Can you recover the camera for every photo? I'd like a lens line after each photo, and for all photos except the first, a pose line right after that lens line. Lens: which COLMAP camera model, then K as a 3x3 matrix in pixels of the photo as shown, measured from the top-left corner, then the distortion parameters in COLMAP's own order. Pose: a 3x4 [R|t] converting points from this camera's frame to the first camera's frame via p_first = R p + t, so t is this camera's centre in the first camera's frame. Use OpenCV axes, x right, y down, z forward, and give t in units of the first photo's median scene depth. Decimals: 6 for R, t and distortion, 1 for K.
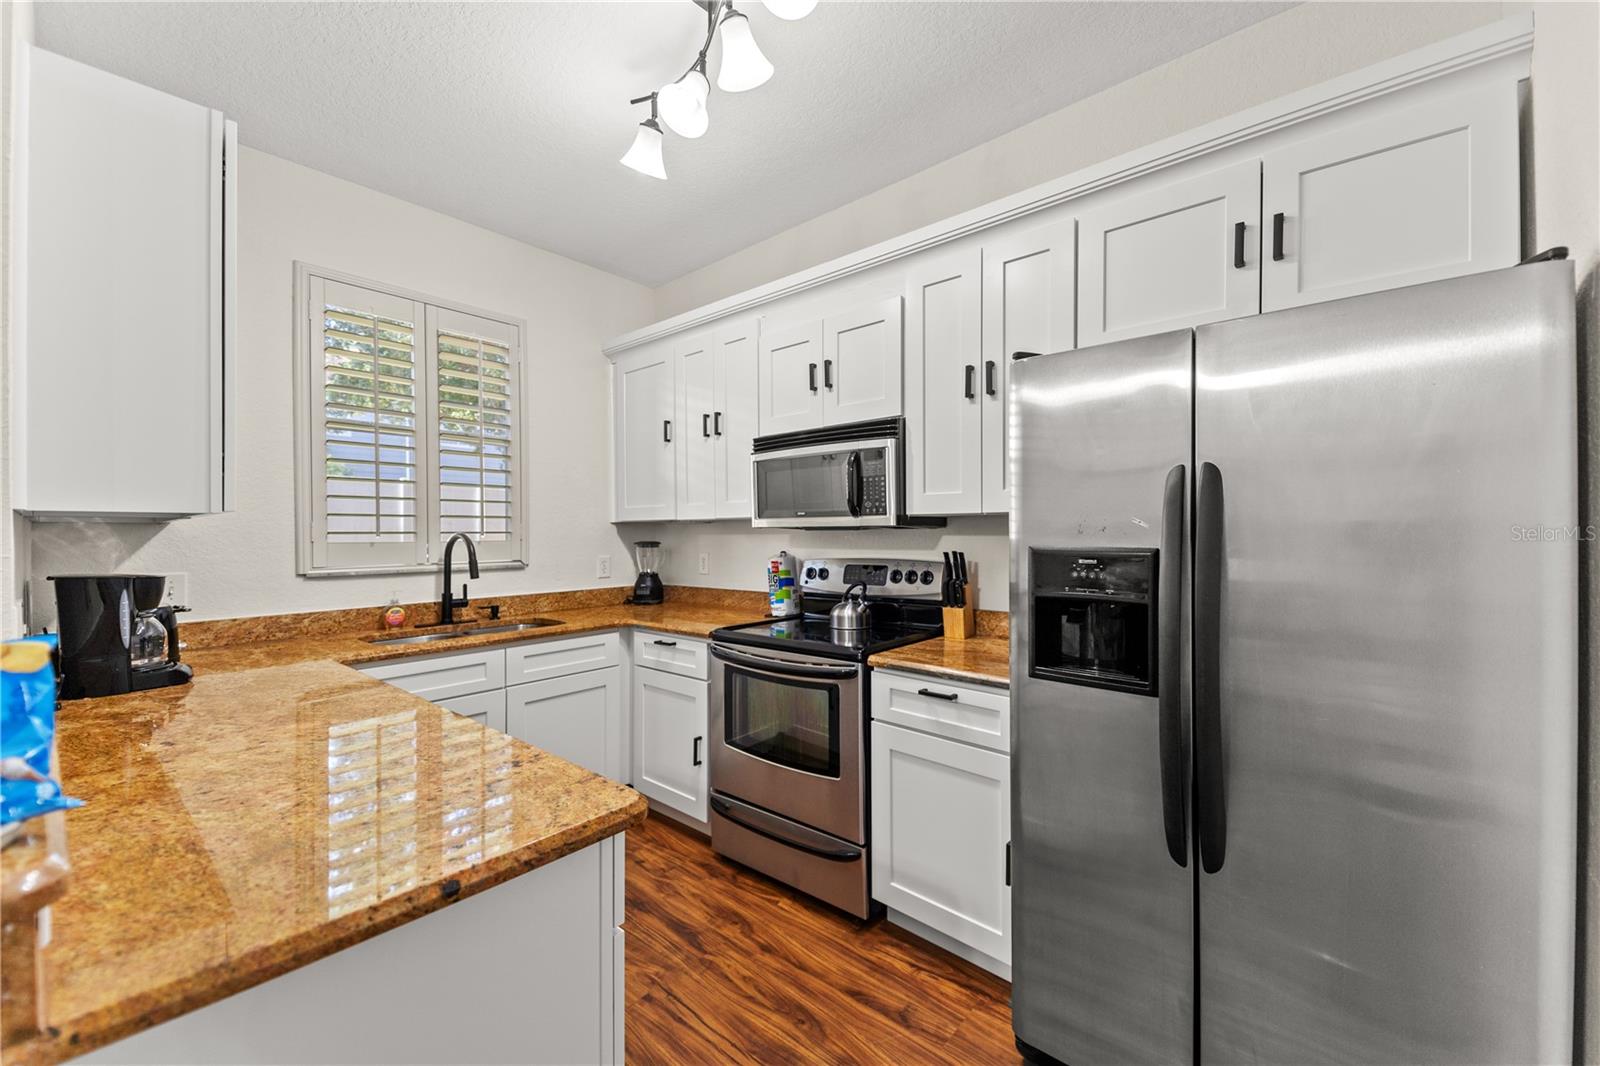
lens RADIAL K [[625.6, 0, 801.2], [0, 625.6, 537.6], [0, 0, 1]] dist [0.014295, -0.005181]
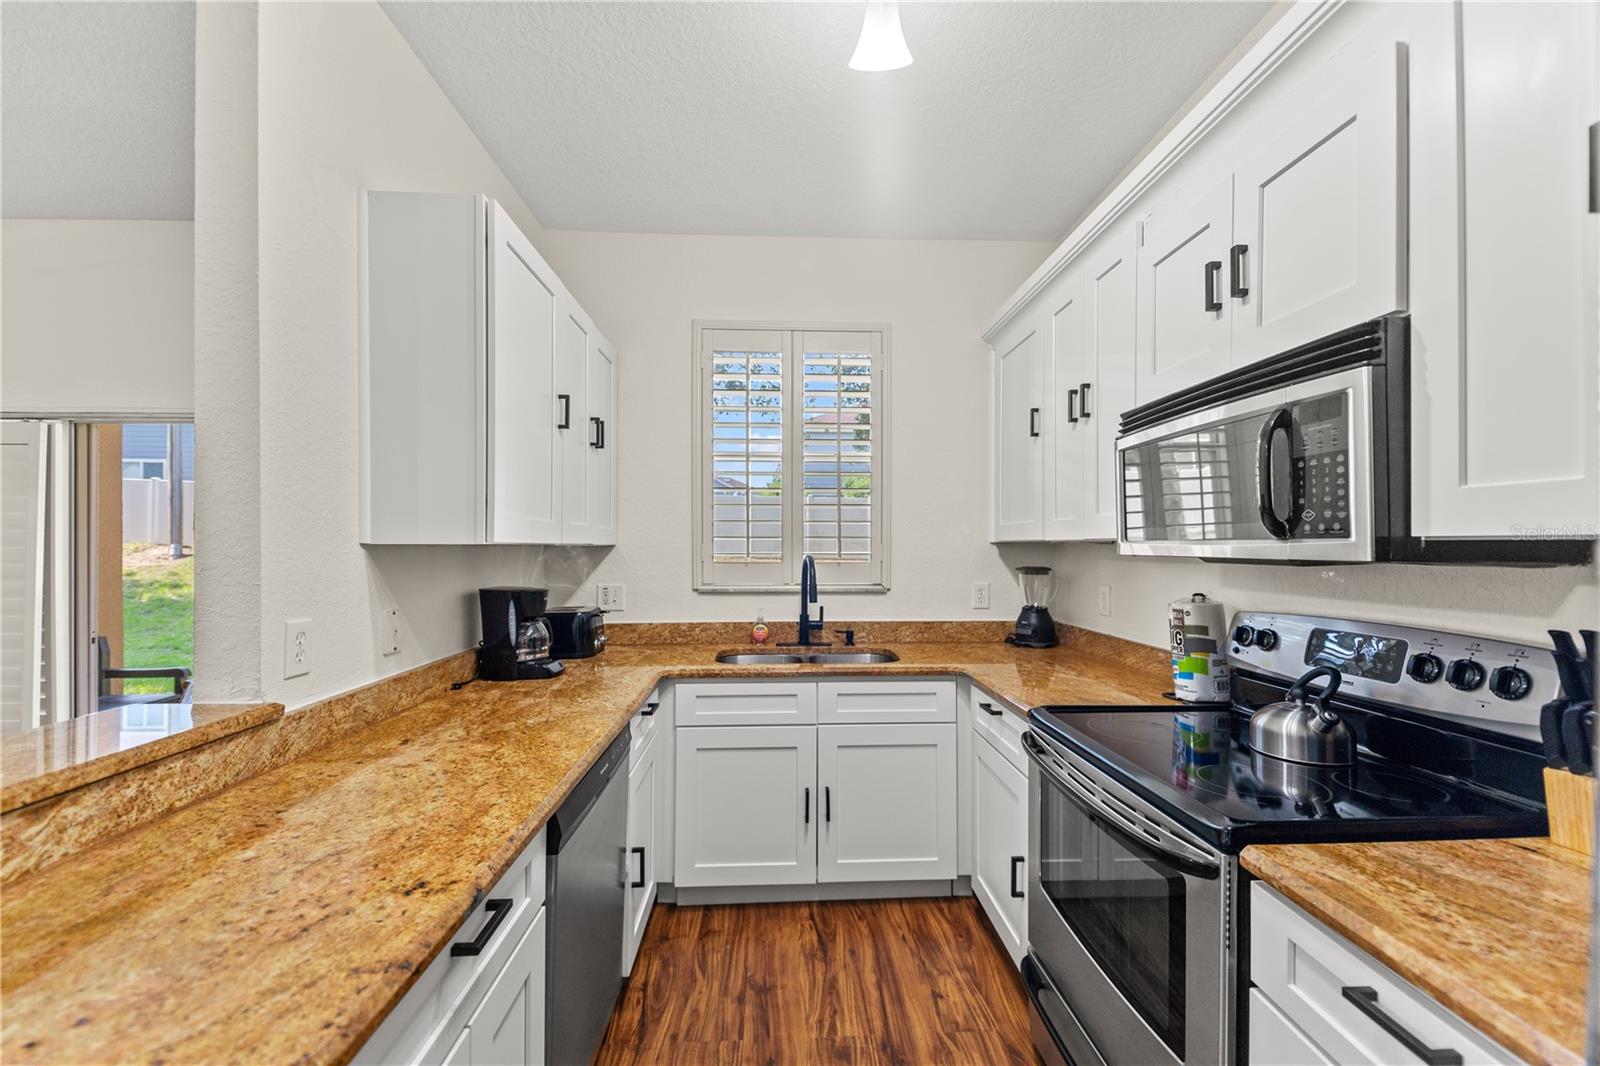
lens RADIAL K [[625.6, 0, 803.8], [0, 625.6, 546.7], [0, 0, 1]] dist [0.014295, -0.005181]
pose [[0.684081, 0.008388, -0.729358, 0.176573], [-0.009801, 0.999949, 0.002308, -0.023802], [0.729340, 0.005569, 0.684128, 0.350655]]
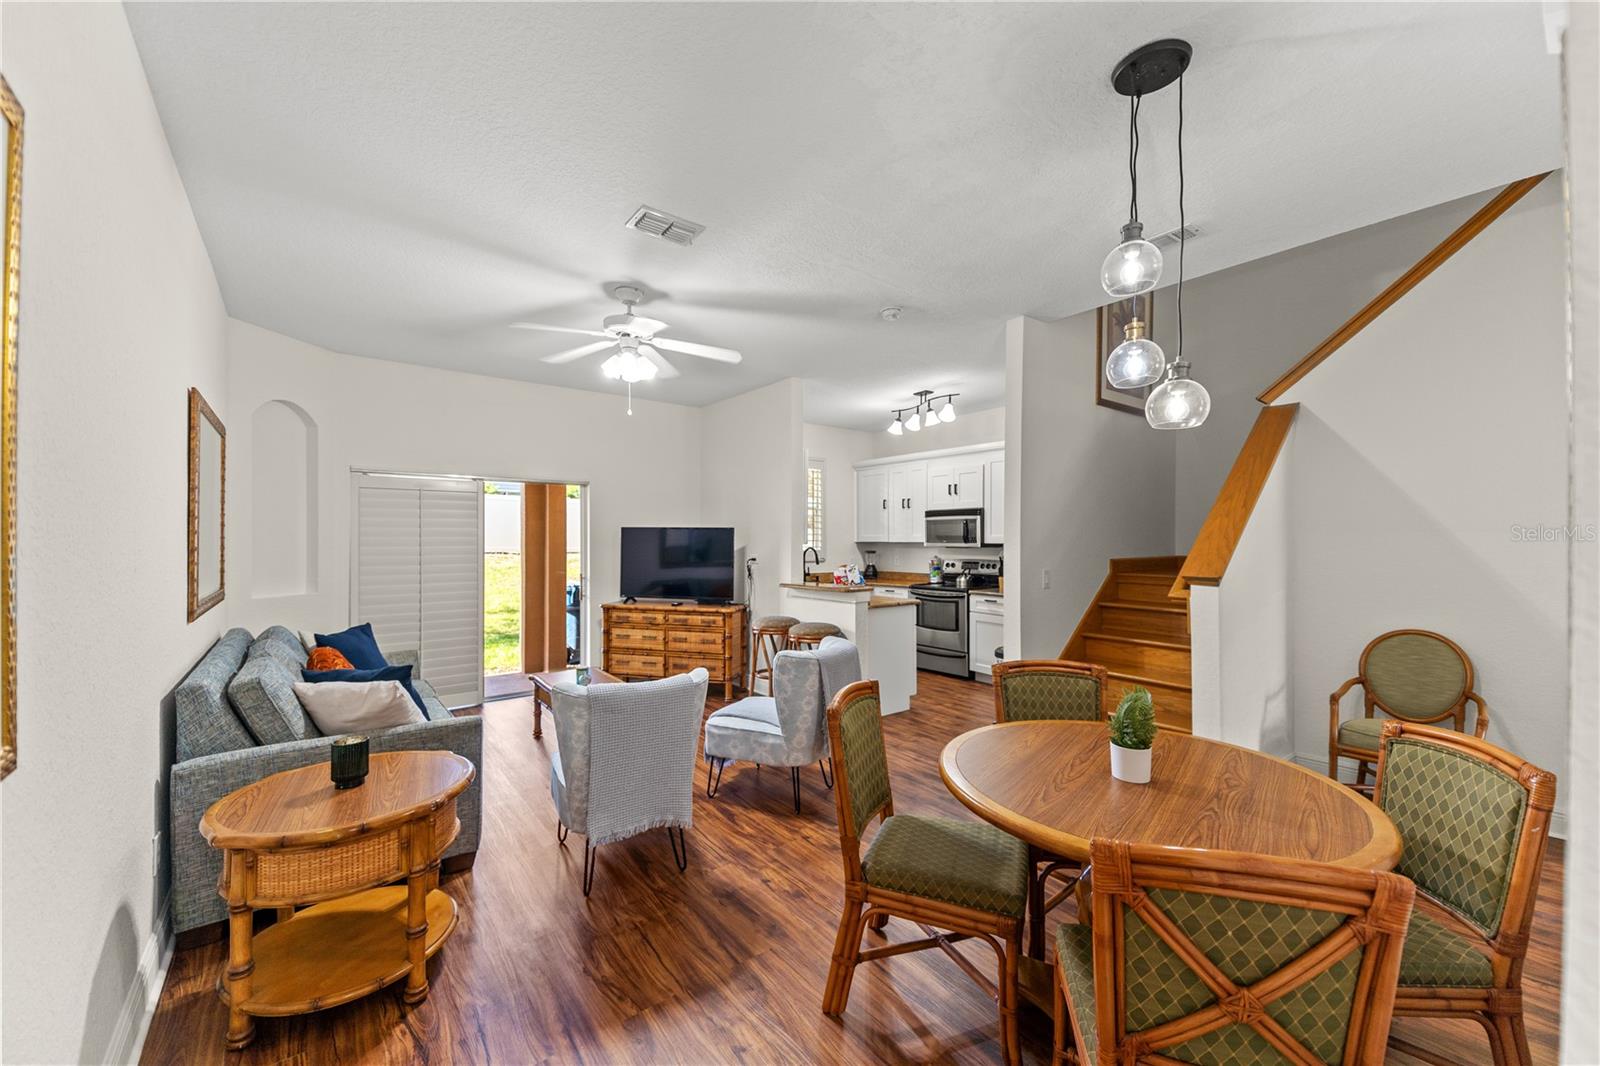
lens RADIAL K [[625.6, 0, 801.2], [0, 625.6, 540.3], [0, 0, 1]] dist [0.014295, -0.005181]
pose [[0.981186, 0.006047, -0.192971, -0.082774], [-0.006835, 0.999971, -0.003417, -0.030224], [0.192945, 0.004672, 0.981198, -1.668528]]
